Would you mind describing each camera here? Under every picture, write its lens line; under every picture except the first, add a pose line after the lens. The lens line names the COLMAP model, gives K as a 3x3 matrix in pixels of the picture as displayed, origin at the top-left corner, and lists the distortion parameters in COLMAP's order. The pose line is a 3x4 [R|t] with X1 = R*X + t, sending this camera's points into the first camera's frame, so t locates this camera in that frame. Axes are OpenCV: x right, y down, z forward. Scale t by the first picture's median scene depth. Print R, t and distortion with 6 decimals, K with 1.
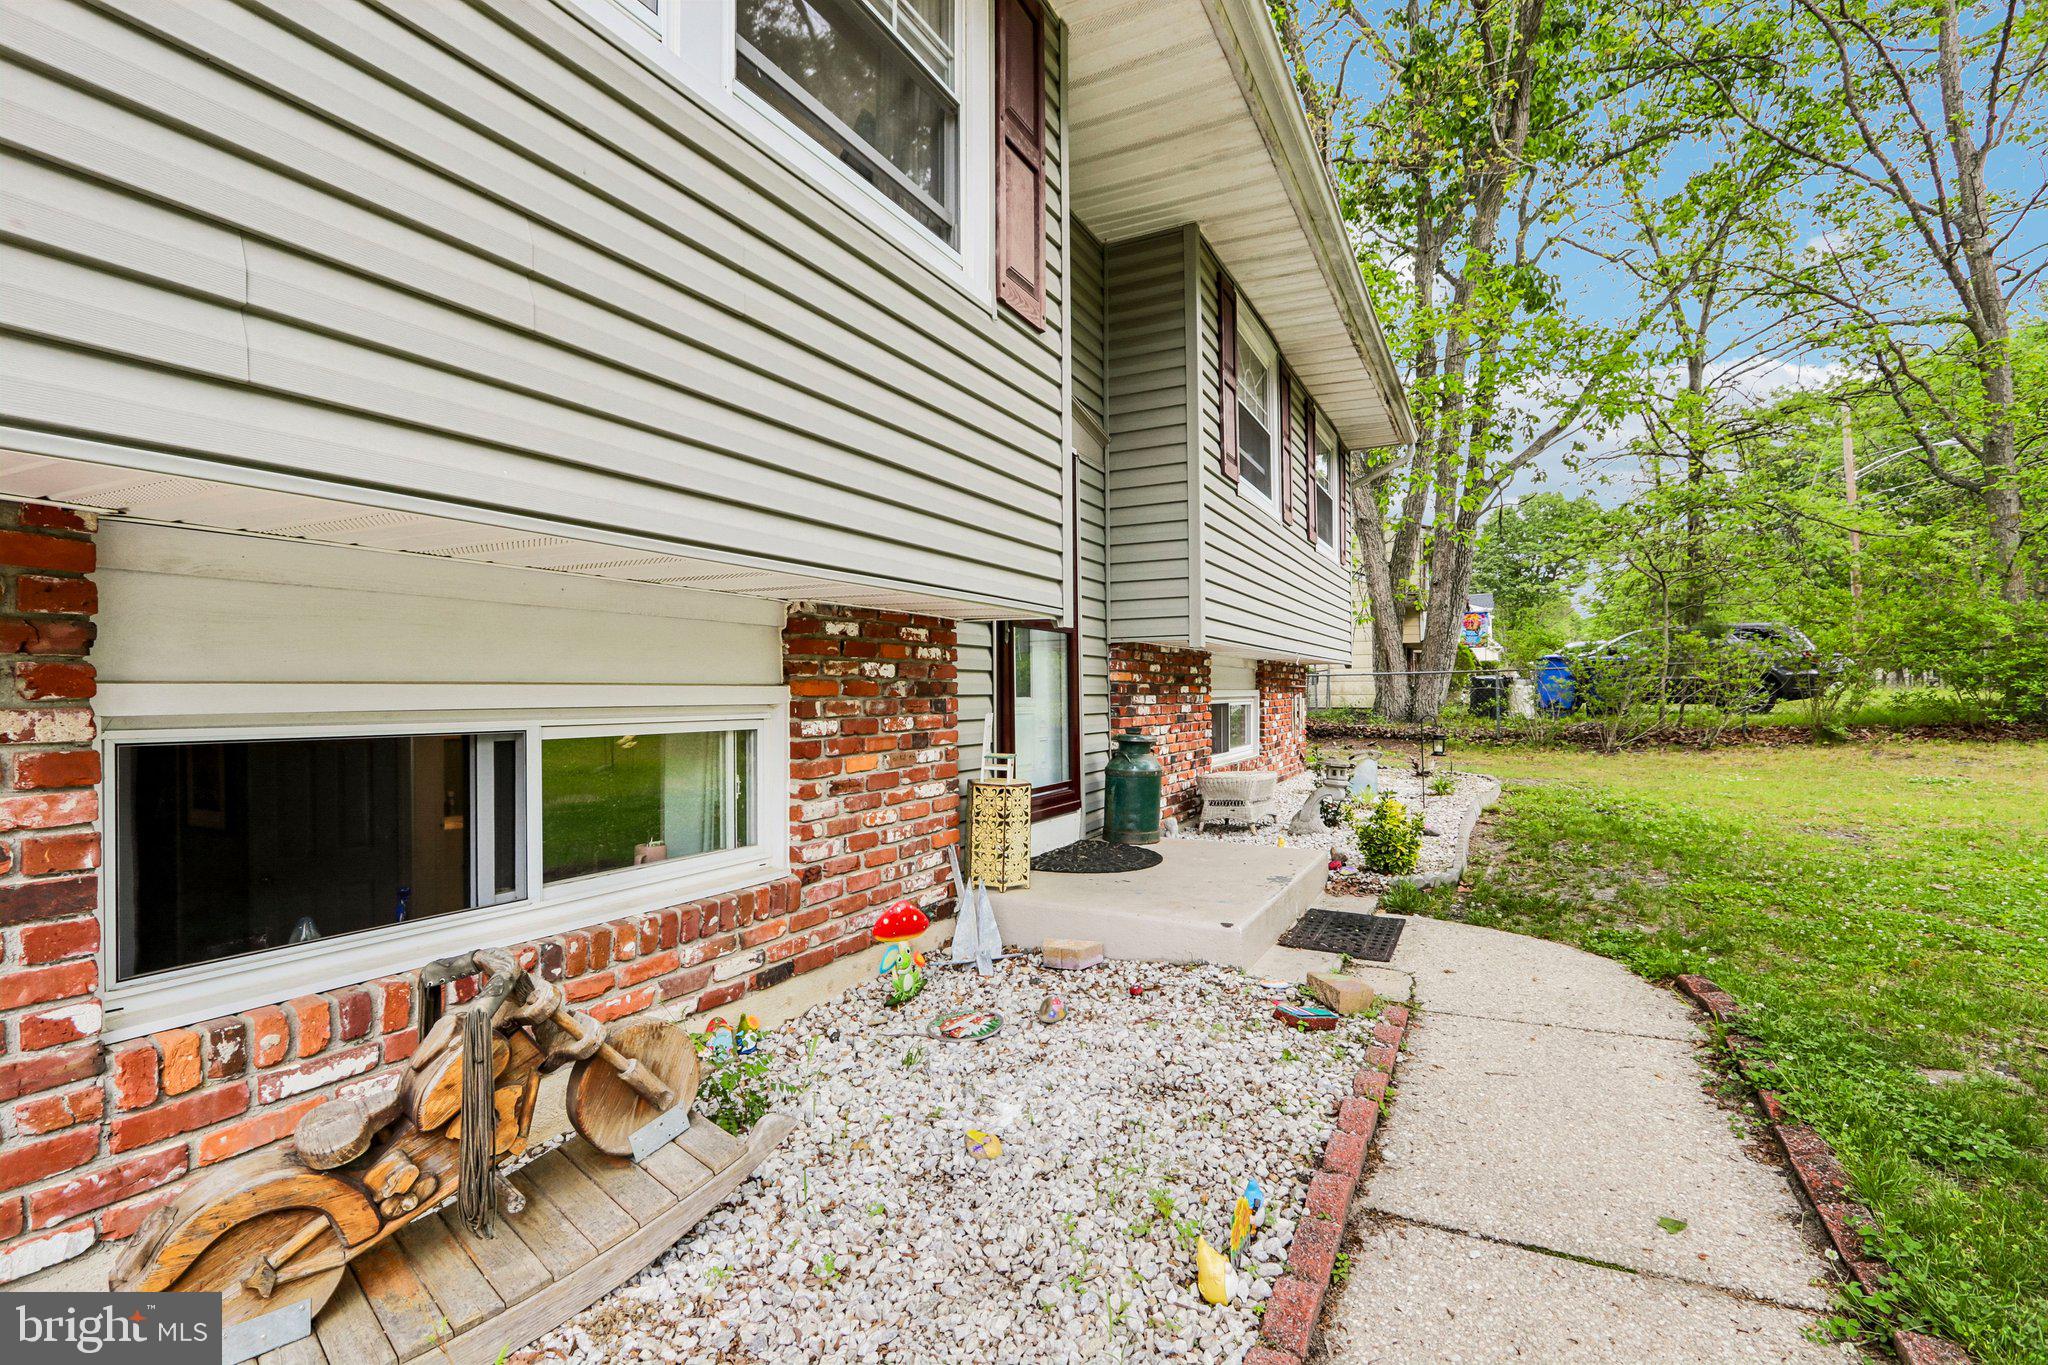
lens RADIAL K [[941.9, 0, 1014.4], [0, 941.9, 689.5], [0, 0, 1]] dist [-0.017956, 0.002837]
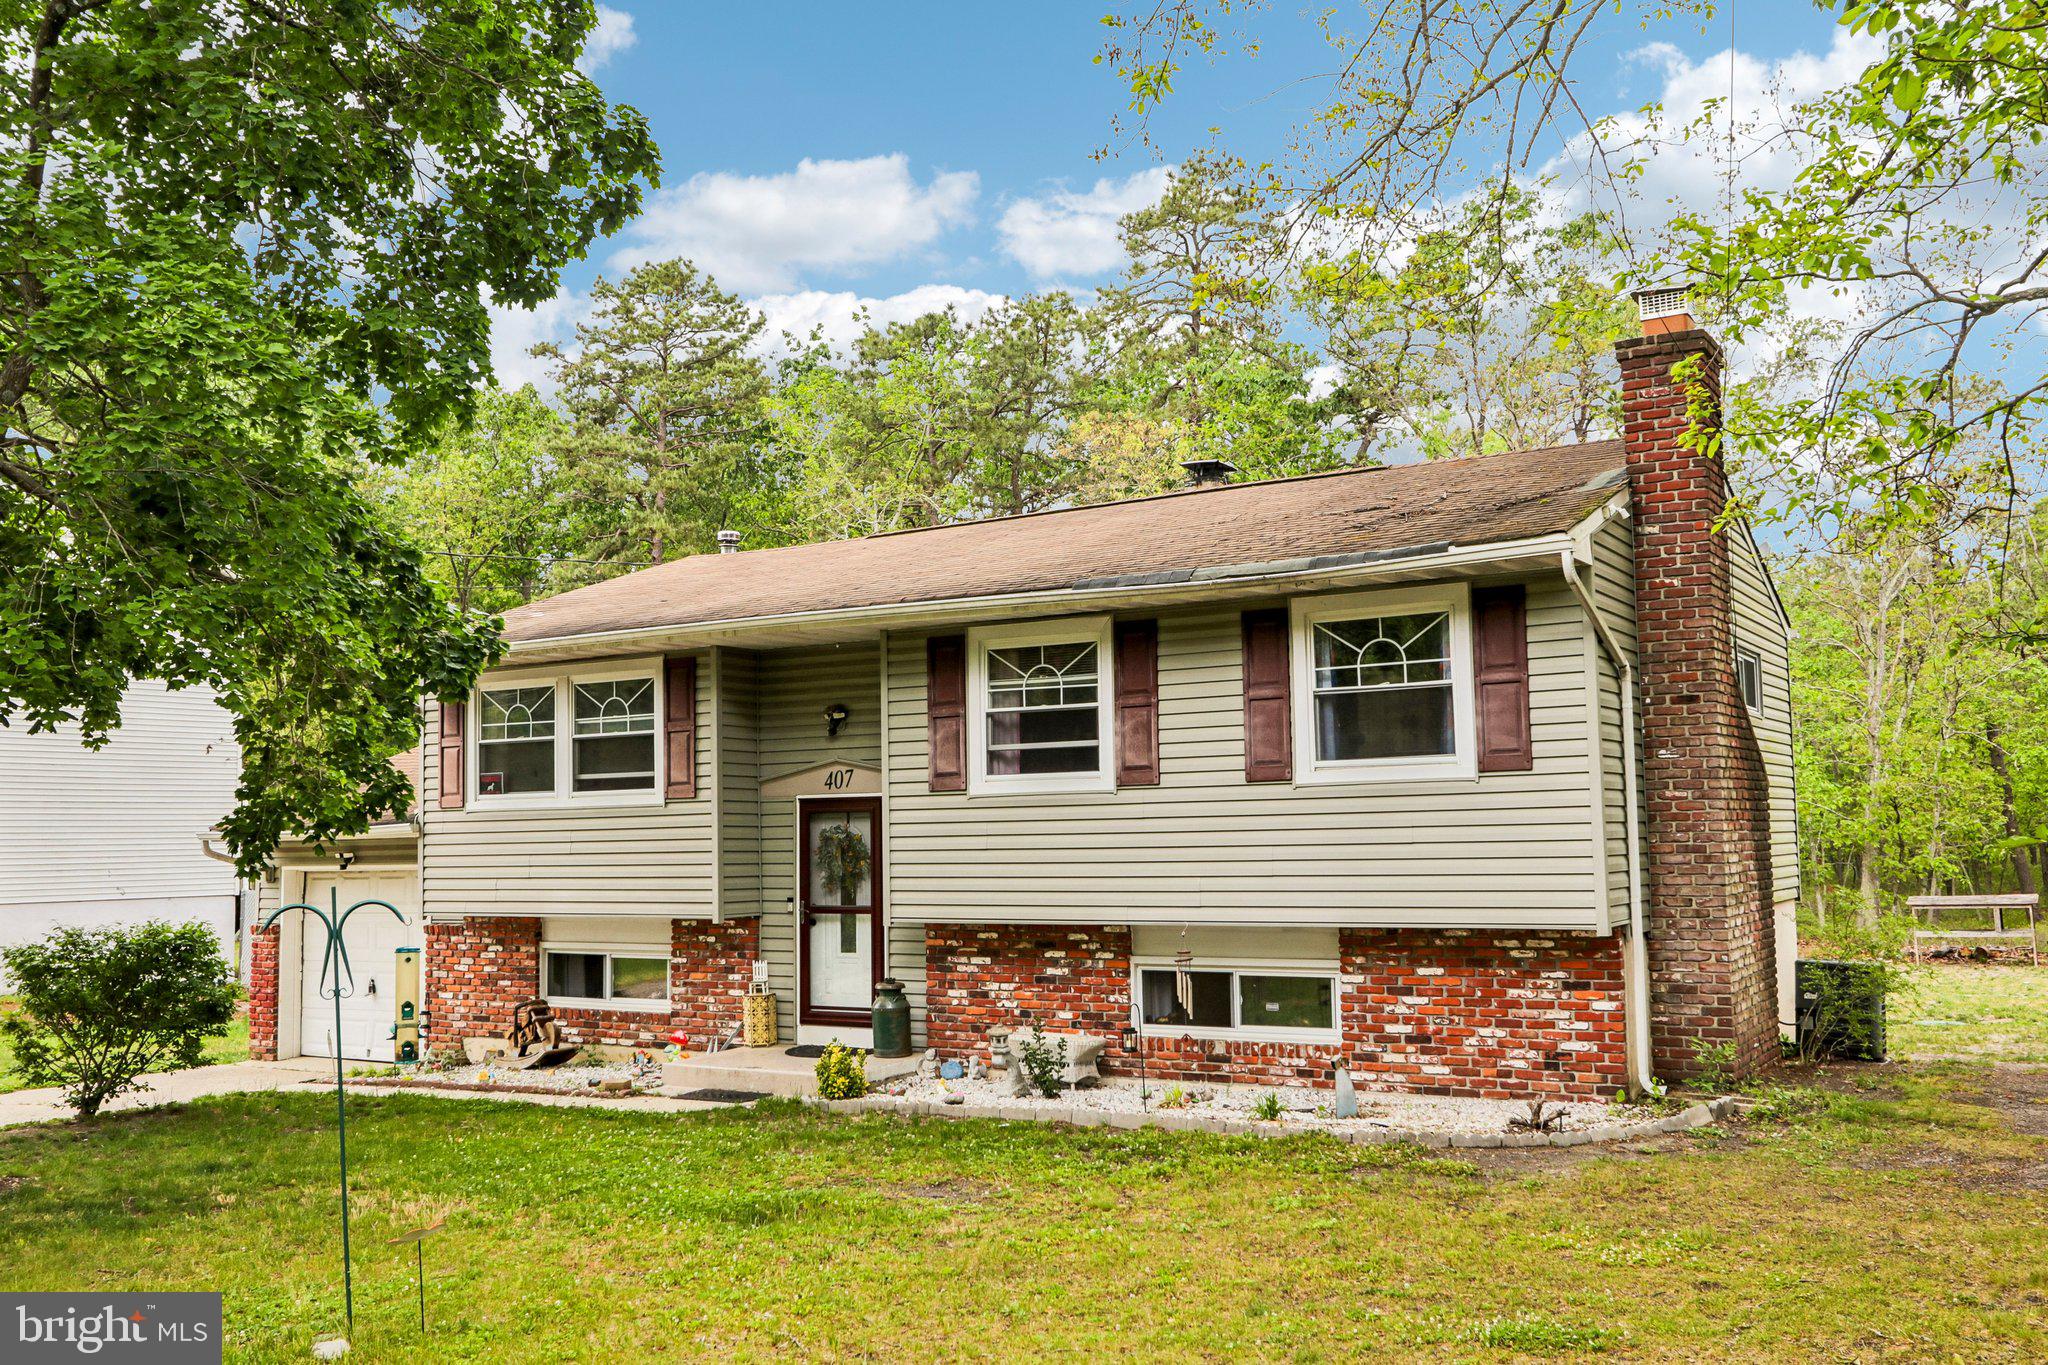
lens RADIAL K [[1827.0, 0, 1027.7], [0, 1827.0, 697.1], [0, 0, 1]] dist [0.001611, 0.016967]
pose [[-0.073090, -0.066738, -0.995090, 4.769910], [0.024451, 0.997339, -0.068685, -0.314626], [0.997026, -0.029351, -0.071264, 2.280571]]
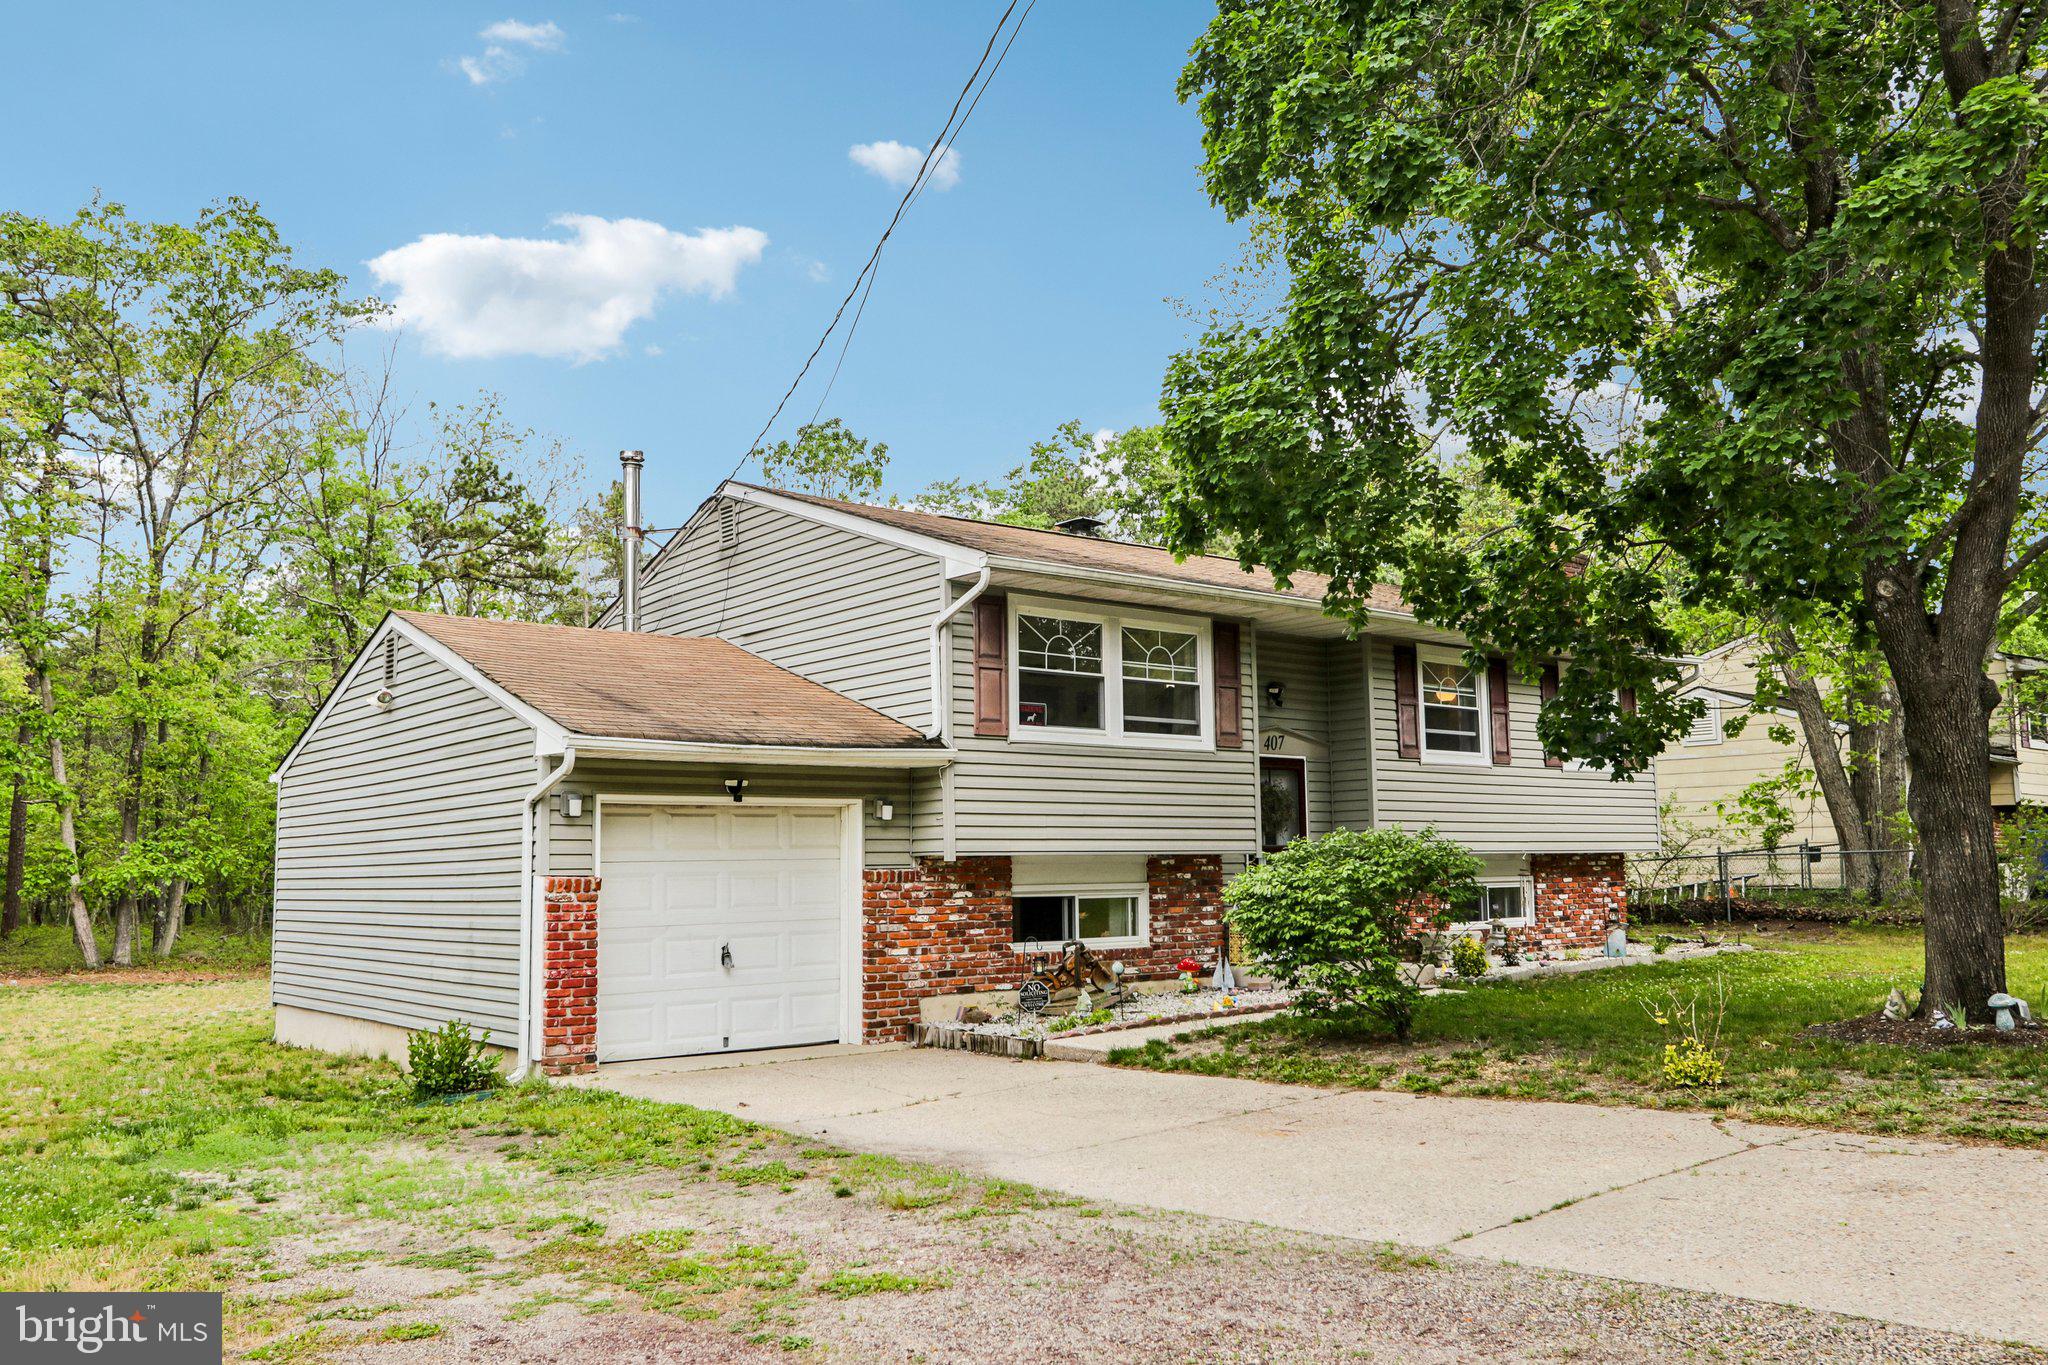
lens RADIAL K [[1625.4, 0, 1027.3], [0, 1625.4, 686.3], [0, 0, 1]] dist [-0.009823, 0.000726]
pose [[0.920310, -0.044931, -0.388601, 1.338129], [0.005703, 0.994818, -0.101515, -0.095045], [0.391148, 0.091209, 0.915797, -3.658841]]
